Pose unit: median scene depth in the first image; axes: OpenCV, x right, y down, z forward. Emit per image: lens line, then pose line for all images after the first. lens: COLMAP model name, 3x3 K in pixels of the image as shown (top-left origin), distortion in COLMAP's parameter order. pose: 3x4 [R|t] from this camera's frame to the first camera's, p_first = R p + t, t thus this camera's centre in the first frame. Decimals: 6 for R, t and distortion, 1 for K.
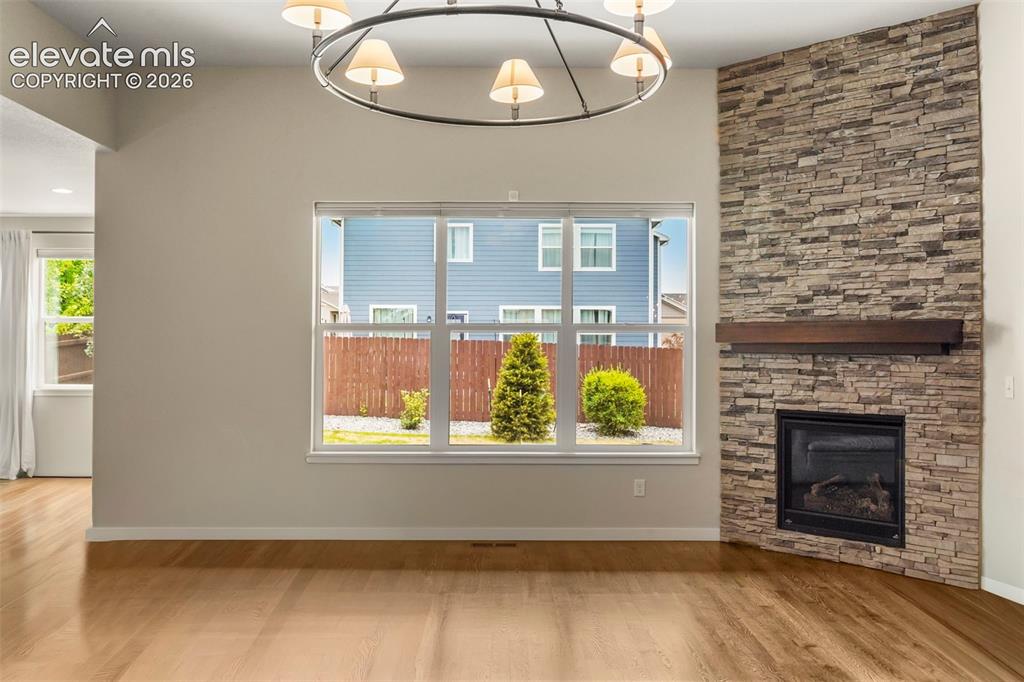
lens RADIAL K [[879.4, 0, 512.0], [0, 879.4, 341.0], [0, 0, 1]] dist [-0.007294, 0.001569]
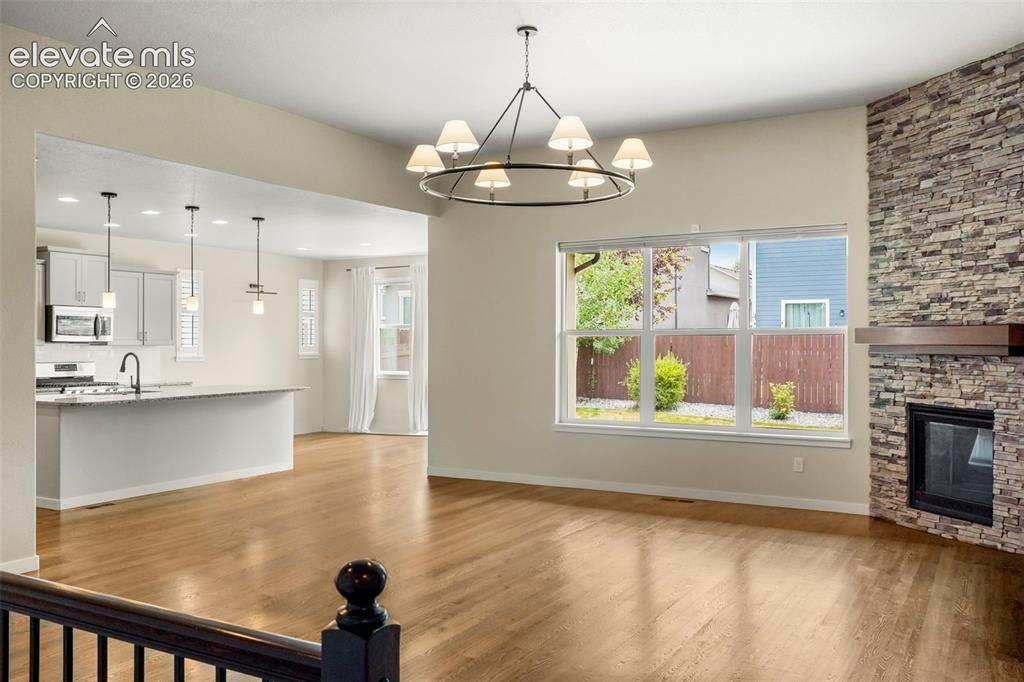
lens RADIAL K [[879.4, 0, 512.0], [0, 879.4, 341.0], [0, 0, 1]] dist [-0.007294, 0.001569]
pose [[0.859181, -0.003472, -0.511660, 0.452554], [0.008231, 0.999941, 0.007036, -0.014568], [0.511606, -0.010257, 0.859159, -0.243286]]
